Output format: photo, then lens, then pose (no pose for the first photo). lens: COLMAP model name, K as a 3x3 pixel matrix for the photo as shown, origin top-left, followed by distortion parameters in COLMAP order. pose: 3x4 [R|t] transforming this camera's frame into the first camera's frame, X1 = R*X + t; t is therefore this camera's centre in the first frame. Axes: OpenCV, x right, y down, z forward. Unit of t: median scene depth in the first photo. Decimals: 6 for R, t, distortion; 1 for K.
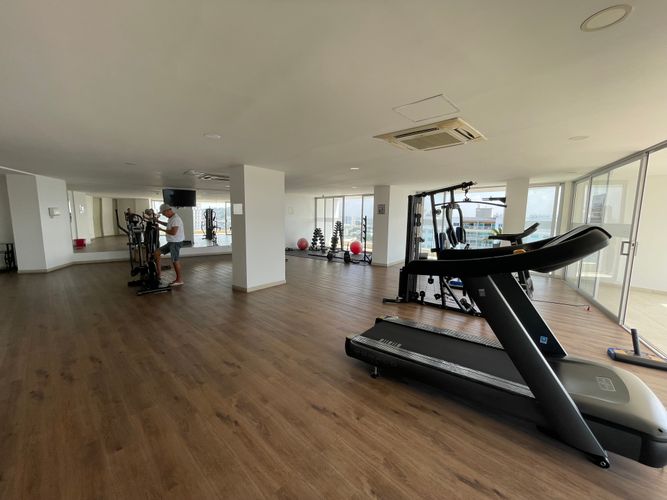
lens RADIAL K [[270.2, 0, 333.5], [0, 270.2, 250.0], [0, 0, 1]] dist [-0.002081, -0.000404]
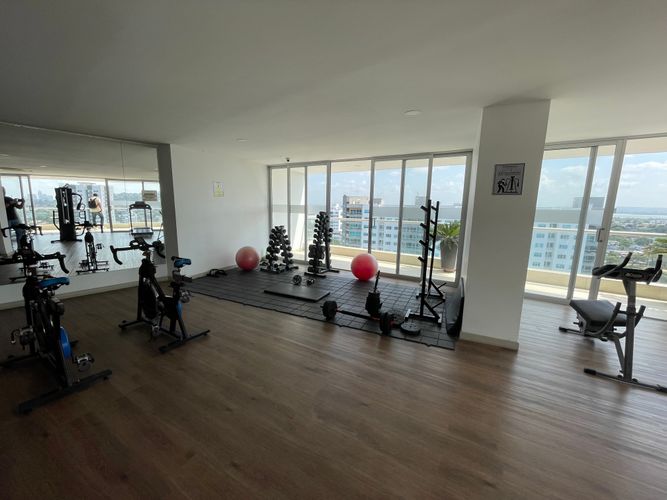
lens RADIAL K [[270.2, 0, 333.5], [0, 270.2, 250.0], [0, 0, 1]] dist [-0.002081, -0.000404]
pose [[0.974894, -0.030958, 0.220507, -0.068477], [0.021035, 0.998664, 0.047207, -0.057973], [-0.221674, -0.041383, 0.974242, 0.489673]]
